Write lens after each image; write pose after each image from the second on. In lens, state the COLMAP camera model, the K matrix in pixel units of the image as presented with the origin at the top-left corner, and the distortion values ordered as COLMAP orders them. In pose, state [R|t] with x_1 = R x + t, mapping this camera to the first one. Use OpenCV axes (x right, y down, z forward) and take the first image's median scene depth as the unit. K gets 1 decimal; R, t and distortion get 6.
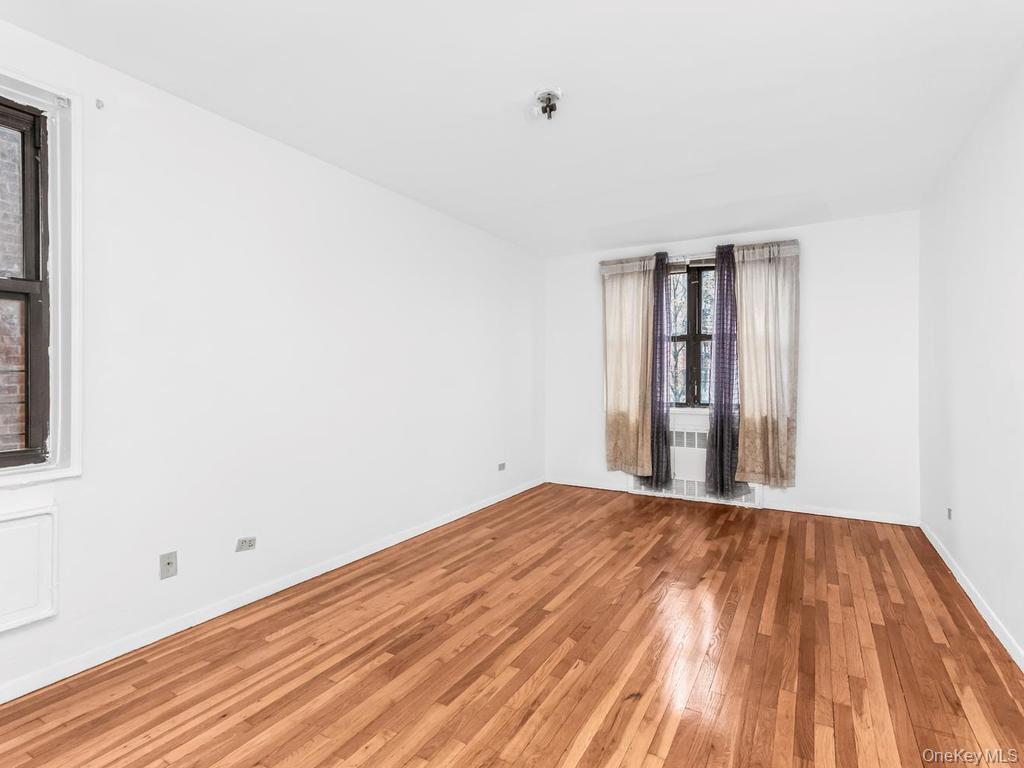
lens RADIAL K [[503.8, 0, 520.5], [0, 503.8, 376.0], [0, 0, 1]] dist [0.002418, -0.000123]
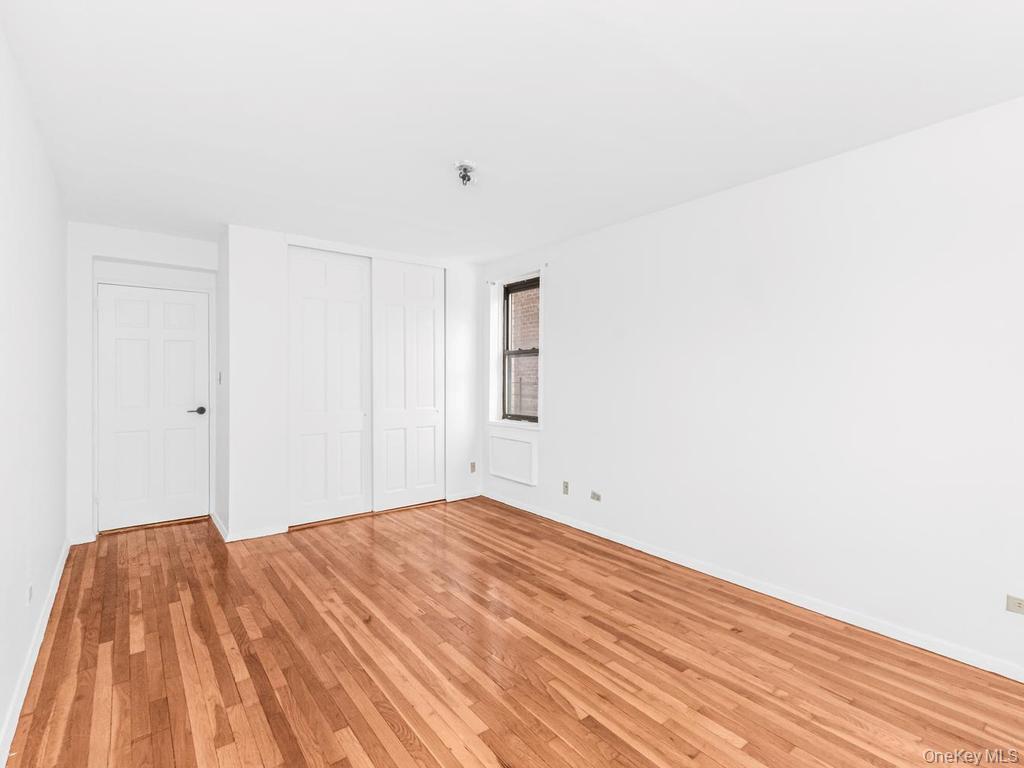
lens RADIAL K [[503.8, 0, 520.4], [0, 503.8, 384.8], [0, 0, 1]] dist [0.002418, -0.000123]
pose [[-0.374939, 0.017505, -0.926884, 0.890770], [-0.006568, 0.999746, 0.021538, -0.035958], [0.927026, 0.014163, -0.374729, 1.253680]]
